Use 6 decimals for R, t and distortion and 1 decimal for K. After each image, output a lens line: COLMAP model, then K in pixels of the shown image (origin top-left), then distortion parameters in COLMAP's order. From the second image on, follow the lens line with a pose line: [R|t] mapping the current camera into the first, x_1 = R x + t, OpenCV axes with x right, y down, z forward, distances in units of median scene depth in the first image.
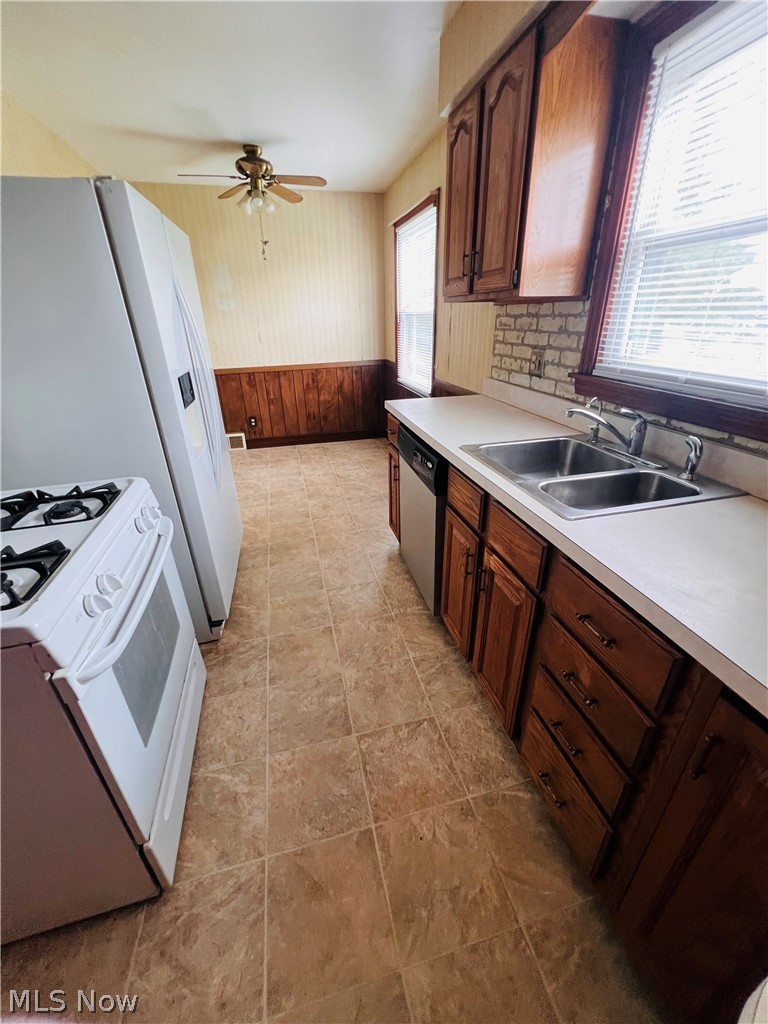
lens RADIAL K [[408.9, 0, 387.2], [0, 408.9, 508.1], [0, 0, 1]] dist [0.001373, 0.000135]
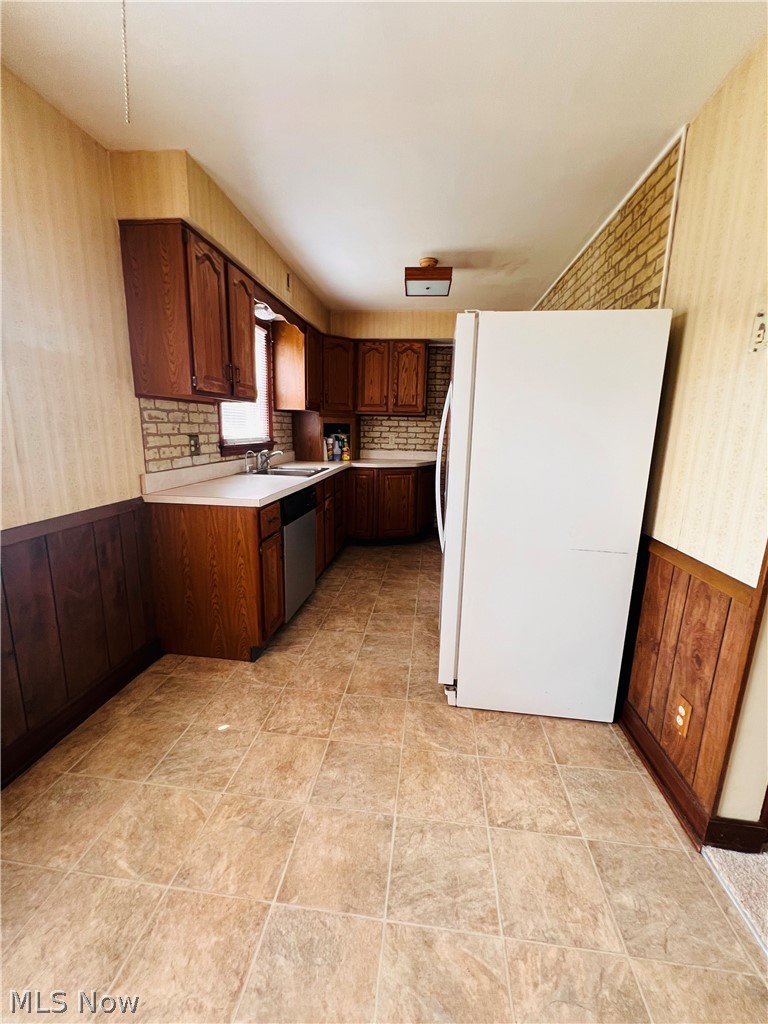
lens RADIAL K [[408.9, 0, 387.2], [0, 408.9, 508.1], [0, 0, 1]] dist [0.001373, 0.000135]
pose [[-0.934413, -0.073087, 0.348612, -0.636116], [0.146965, 0.812420, 0.564248, -0.789253], [-0.324459, 0.578474, -0.748394, 1.780623]]
